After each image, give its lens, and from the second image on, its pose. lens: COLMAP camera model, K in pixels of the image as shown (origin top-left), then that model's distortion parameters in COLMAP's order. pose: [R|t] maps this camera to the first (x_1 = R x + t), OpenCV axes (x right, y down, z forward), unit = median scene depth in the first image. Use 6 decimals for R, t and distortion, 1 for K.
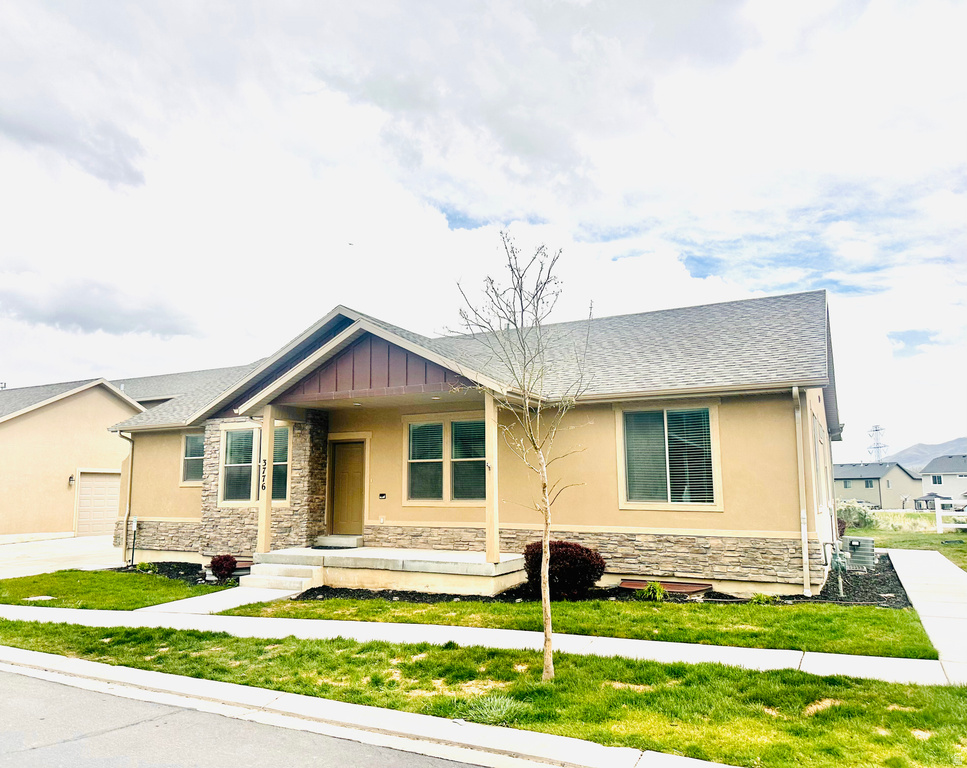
lens RADIAL K [[695.7, 0, 449.6], [0, 695.7, 386.5], [0, 0, 1]] dist [0.084868, -0.111713]
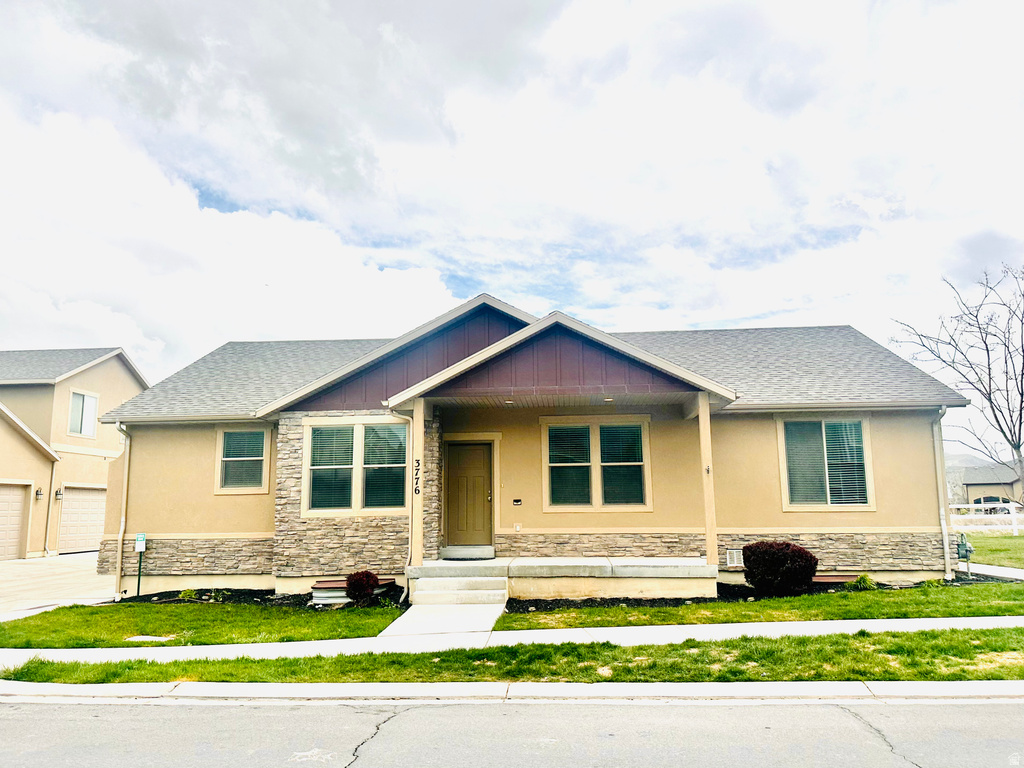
lens RADIAL K [[745.9, 0, 478.8], [0, 745.9, 385.0], [0, 0, 1]] dist [0.075565, -0.089906]
pose [[0.910131, 0.060016, 0.409952, -0.562838], [-0.051913, 0.998174, -0.030878, 0.034455], [-0.411056, 0.006821, 0.911584, 0.110314]]
